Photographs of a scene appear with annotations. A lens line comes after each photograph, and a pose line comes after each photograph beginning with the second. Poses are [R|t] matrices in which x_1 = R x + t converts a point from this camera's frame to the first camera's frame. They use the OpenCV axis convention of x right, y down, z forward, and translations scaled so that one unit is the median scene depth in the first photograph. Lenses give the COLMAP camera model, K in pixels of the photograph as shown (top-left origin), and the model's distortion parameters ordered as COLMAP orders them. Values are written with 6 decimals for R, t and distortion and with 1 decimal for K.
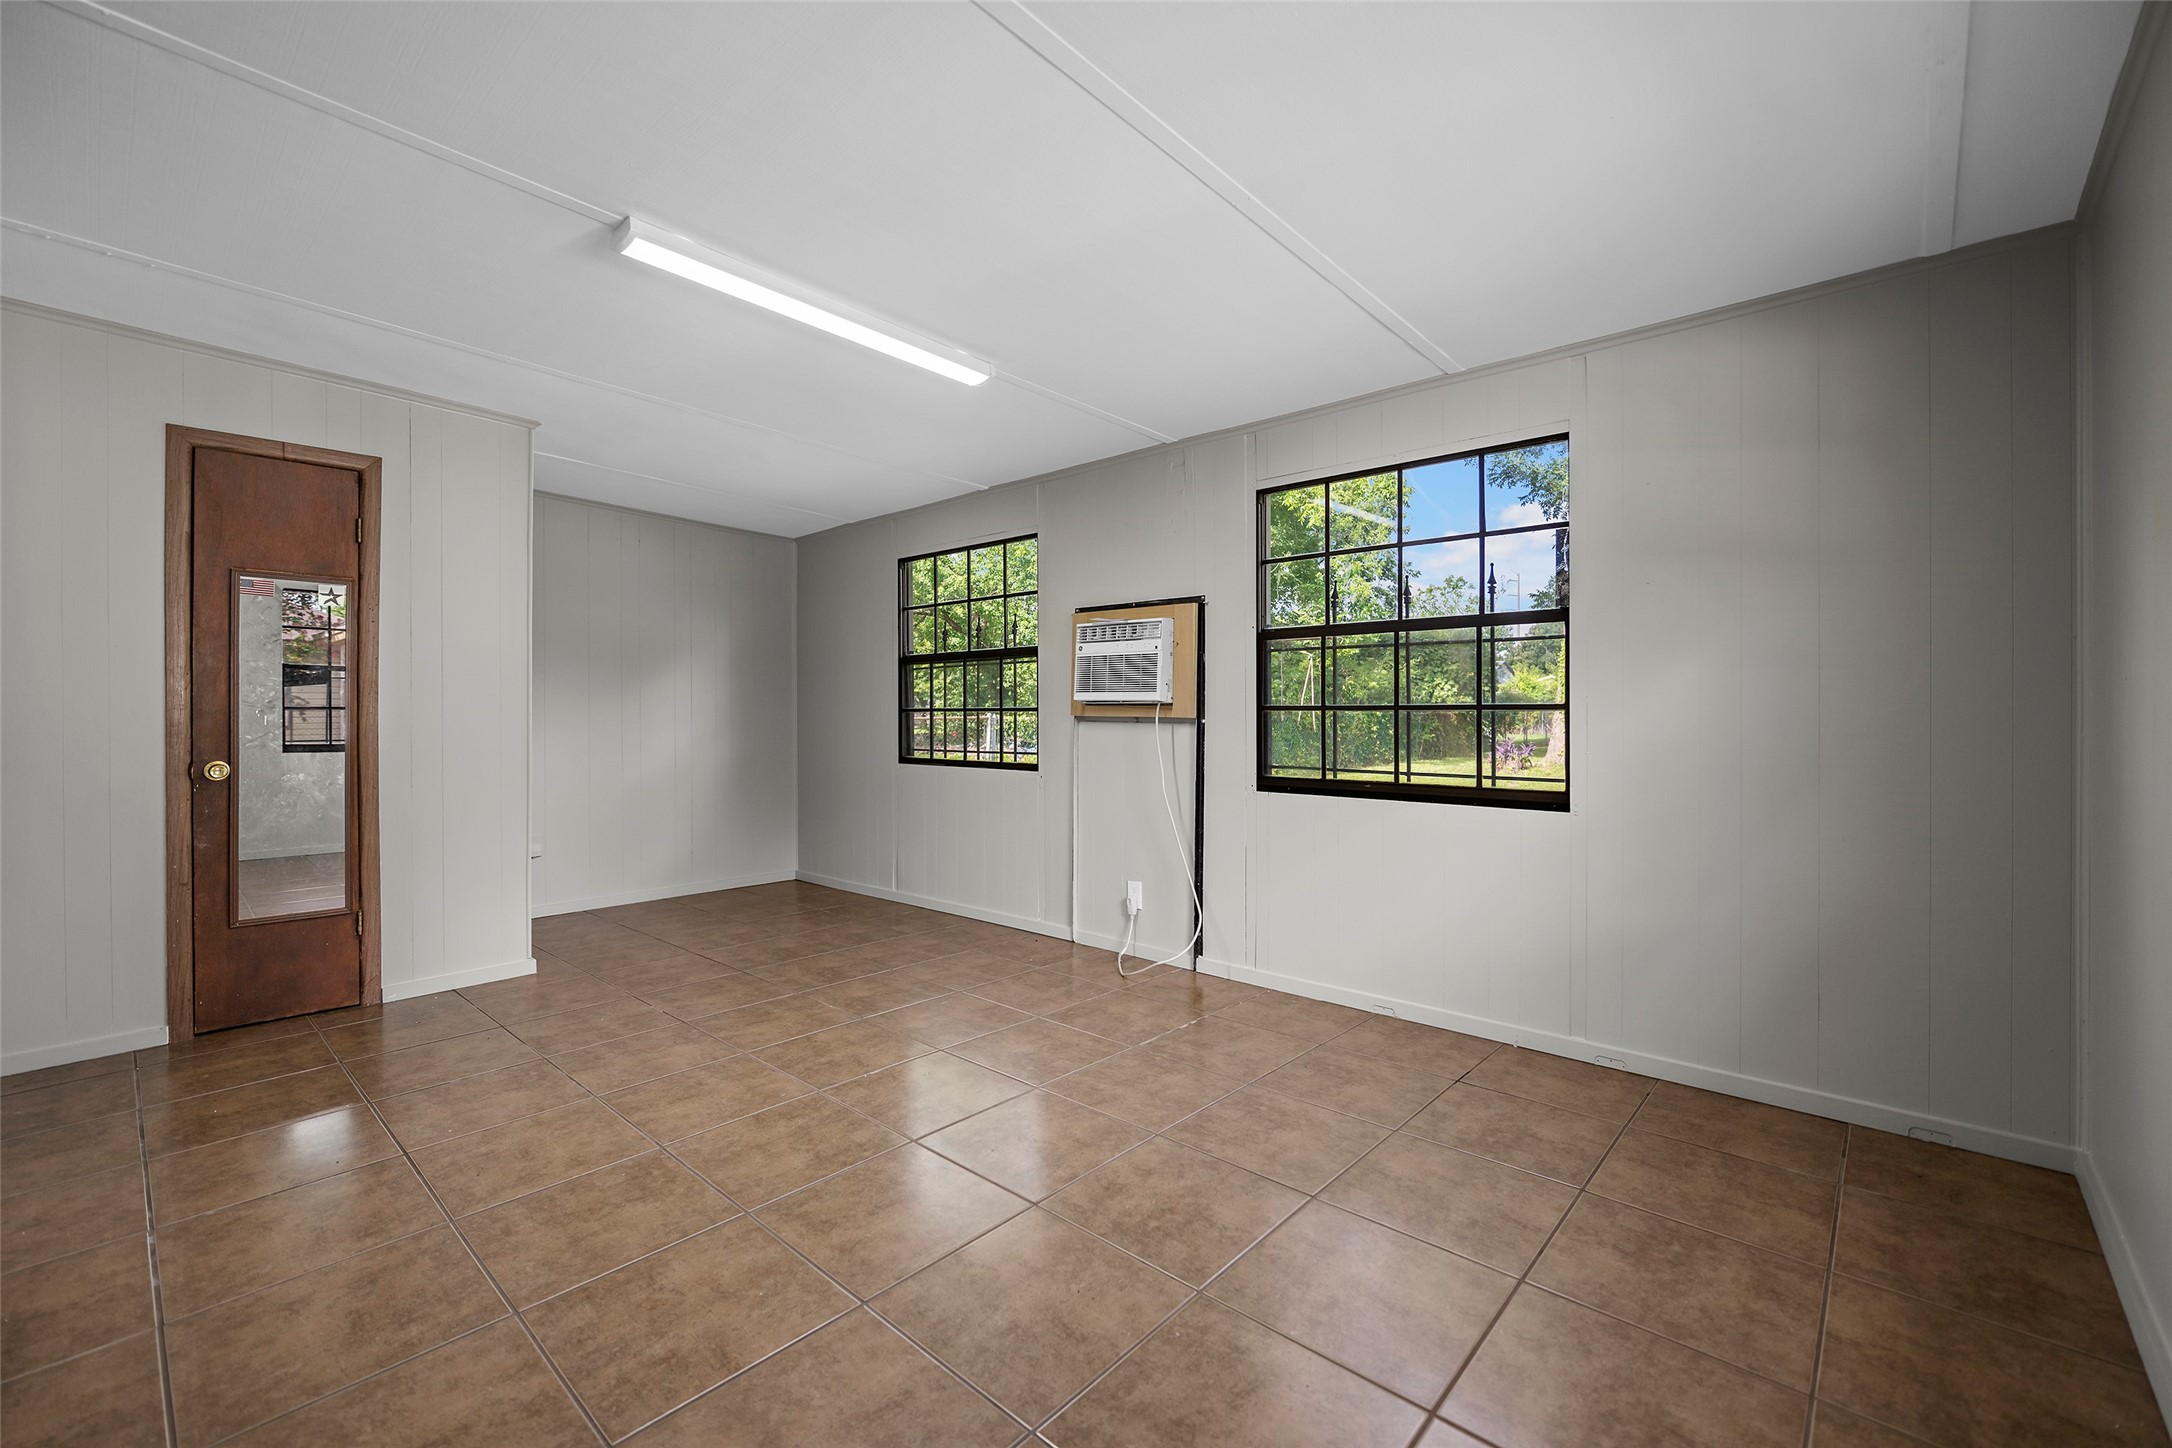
lens RADIAL K [[899.3, 0, 1086.7], [0, 899.3, 718.0], [0, 0, 1]] dist [-0.002741, -0.000561]
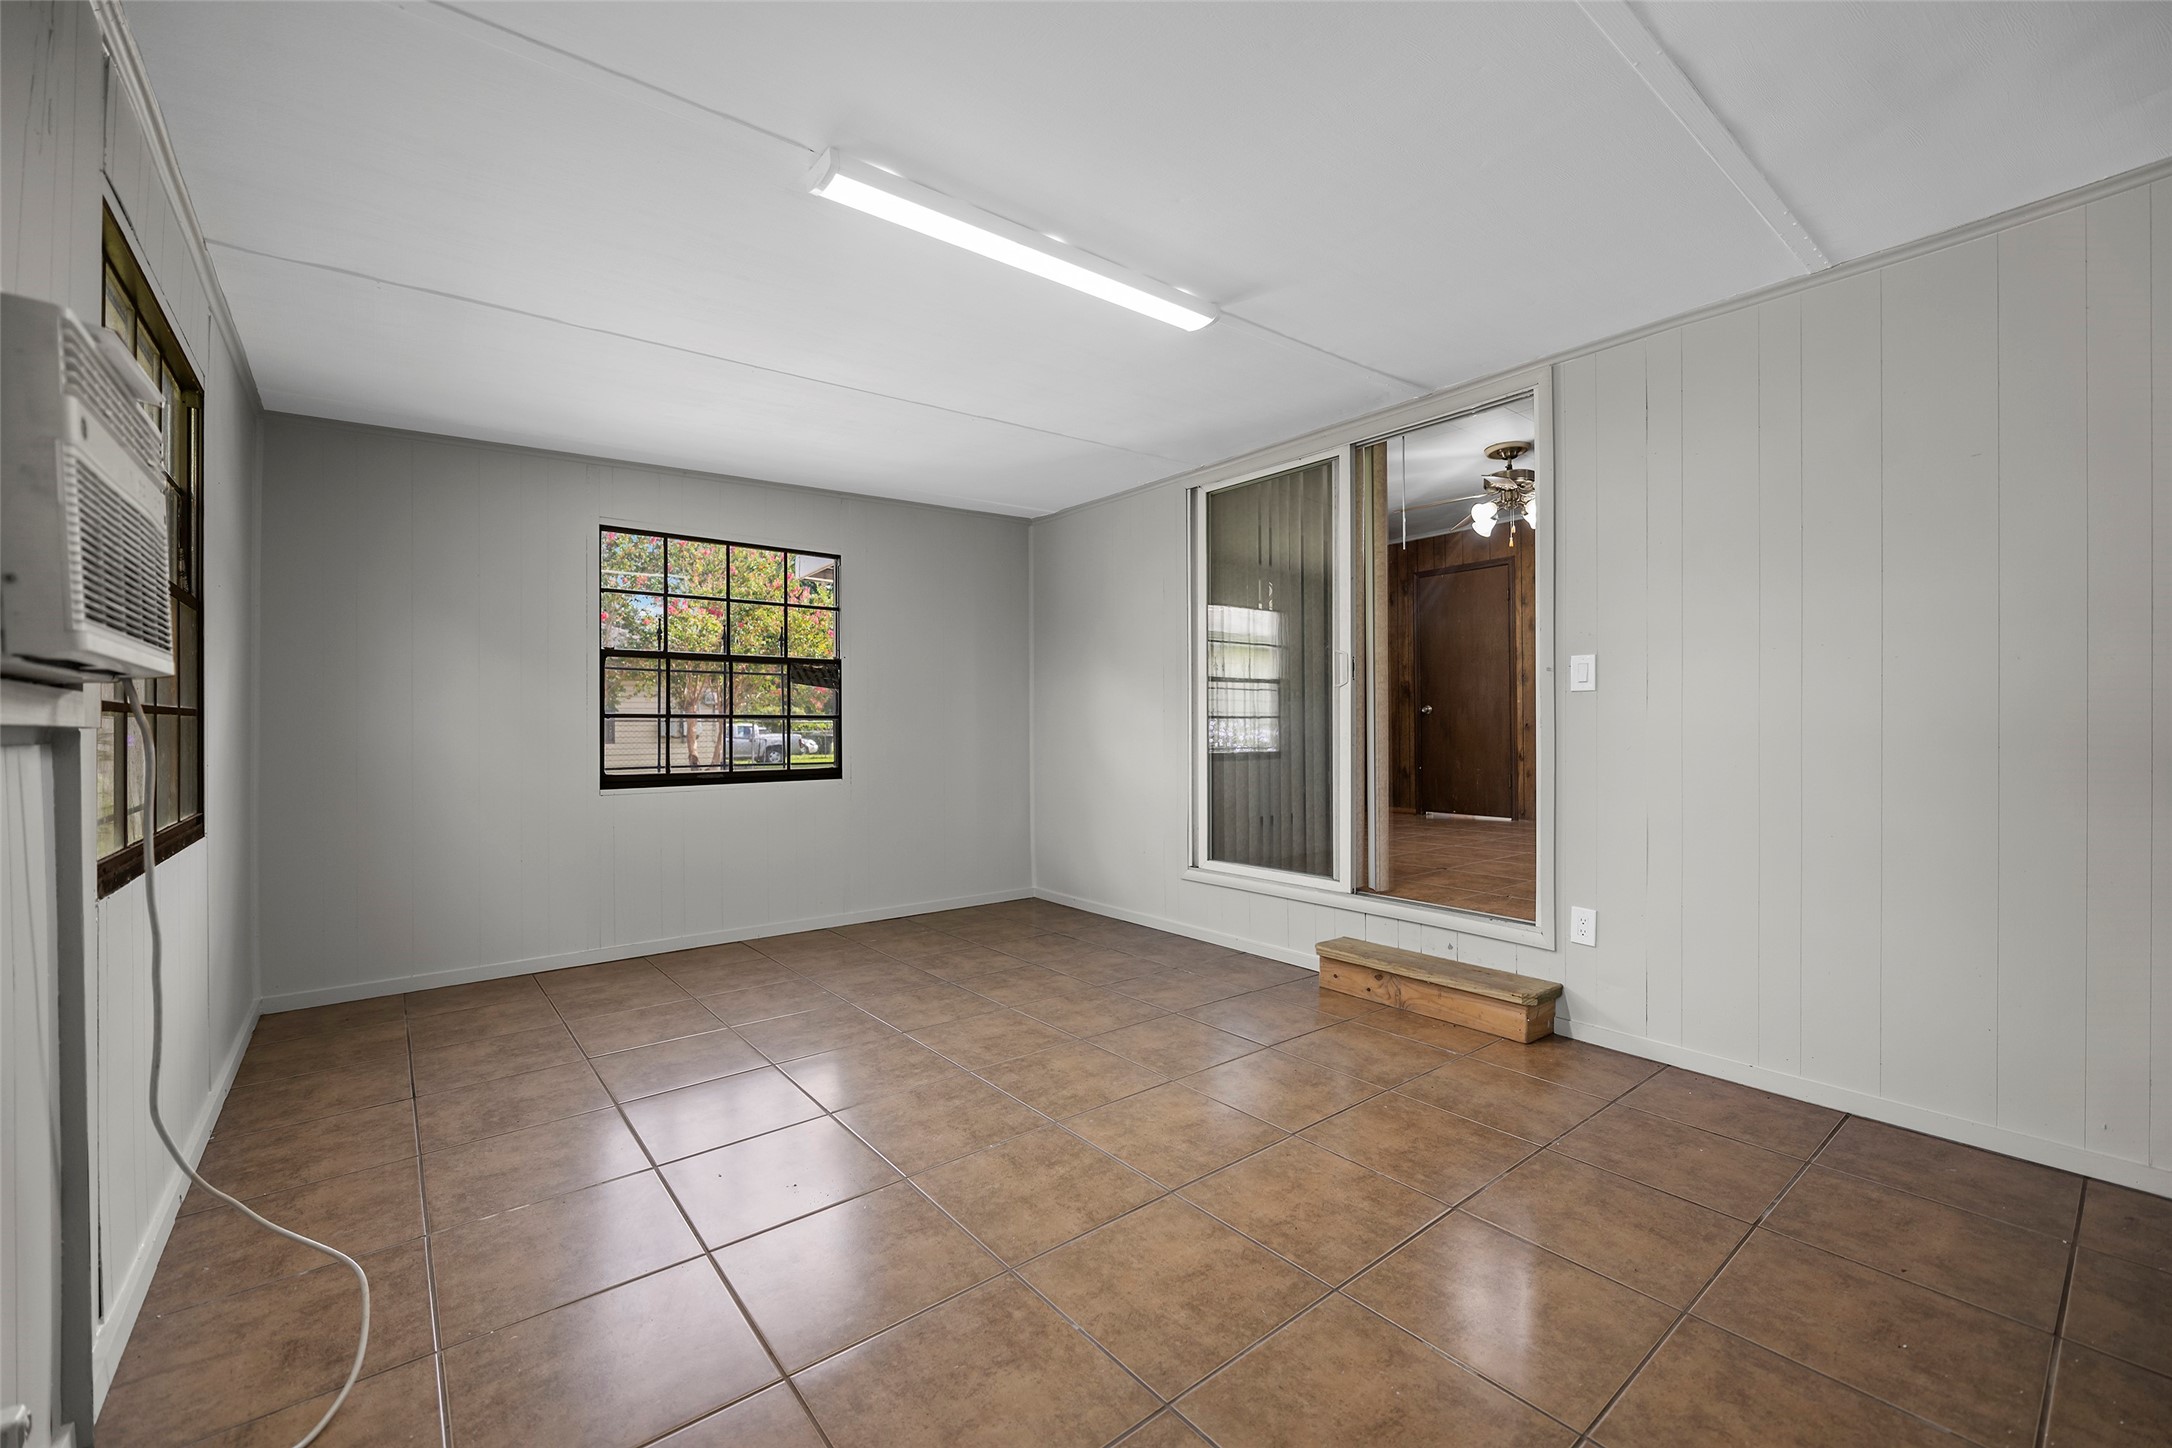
lens RADIAL K [[882.8, 0, 1085.7], [0, 882.8, 720.7], [0, 0, 1]] dist [-0.001952, -0.000057]
pose [[-0.987954, 0.003518, 0.154710, -0.494648], [0.003999, 0.999988, 0.002792, -0.005339], [-0.154699, 0.003377, -0.987956, 1.987445]]
